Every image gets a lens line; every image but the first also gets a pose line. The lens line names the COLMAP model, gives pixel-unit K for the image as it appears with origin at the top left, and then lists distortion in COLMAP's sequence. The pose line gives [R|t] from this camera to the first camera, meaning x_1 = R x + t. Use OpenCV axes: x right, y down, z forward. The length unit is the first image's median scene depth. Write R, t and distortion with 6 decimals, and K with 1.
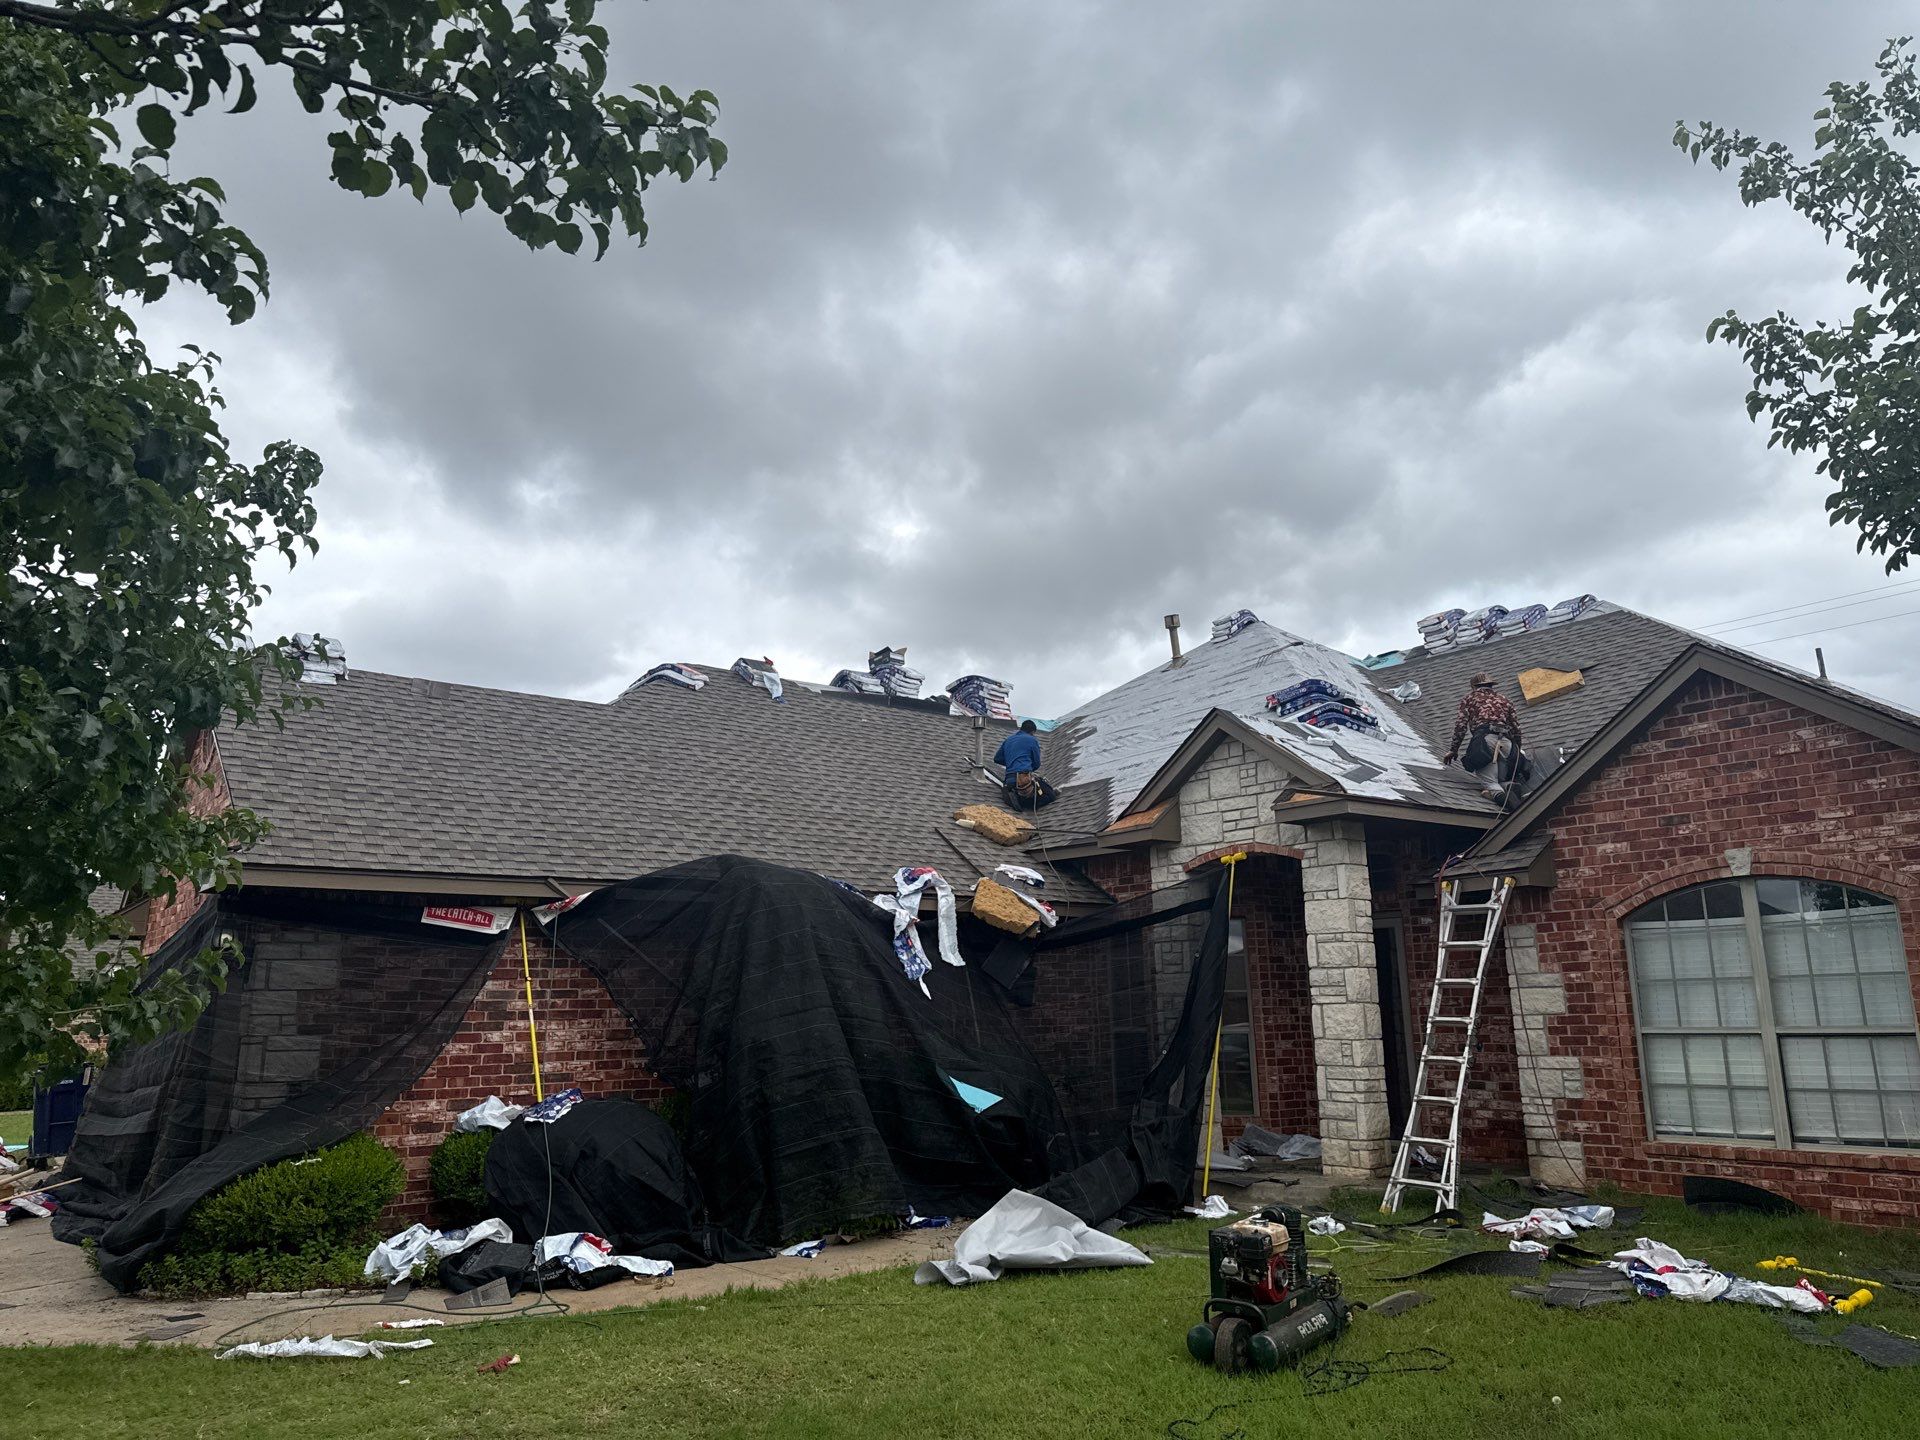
lens RADIAL K [[1329.4, 0, 961.2], [0, 1329.4, 702.7], [0, 0, 1]] dist [0.085996, -0.116309]
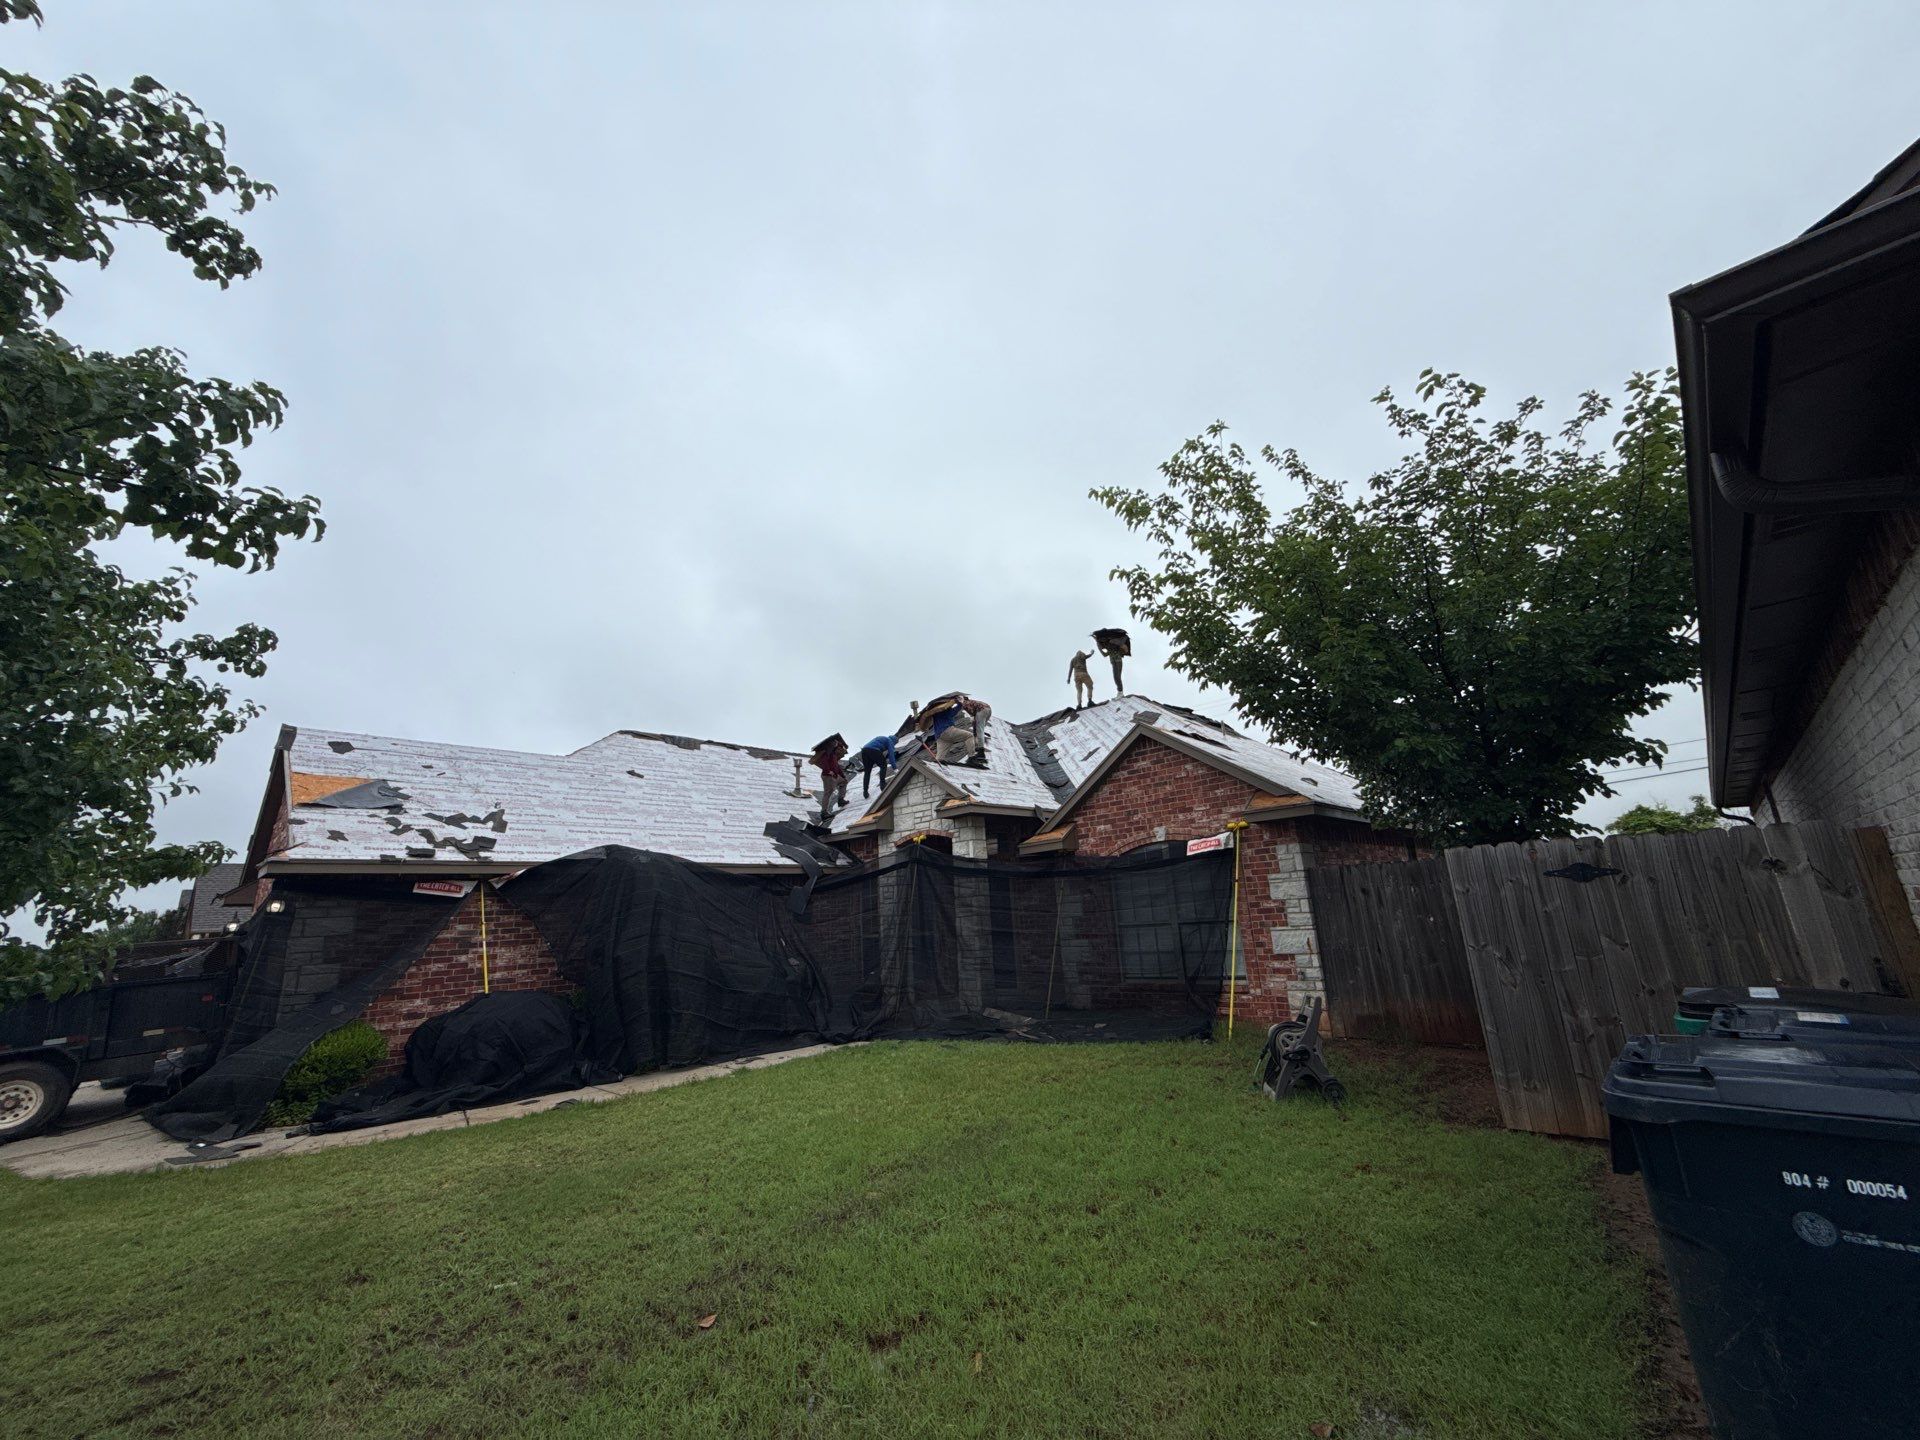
lens RADIAL K [[757.3, 0, 954.4], [0, 757.3, 712.8], [0, 0, 1]] dist [0.005052, -0.000963]
pose [[0.988569, -0.001646, 0.150762, 0.113046], [0.008056, 0.999089, -0.041914, -0.011641], [-0.150555, 0.042650, 0.987681, -0.034013]]
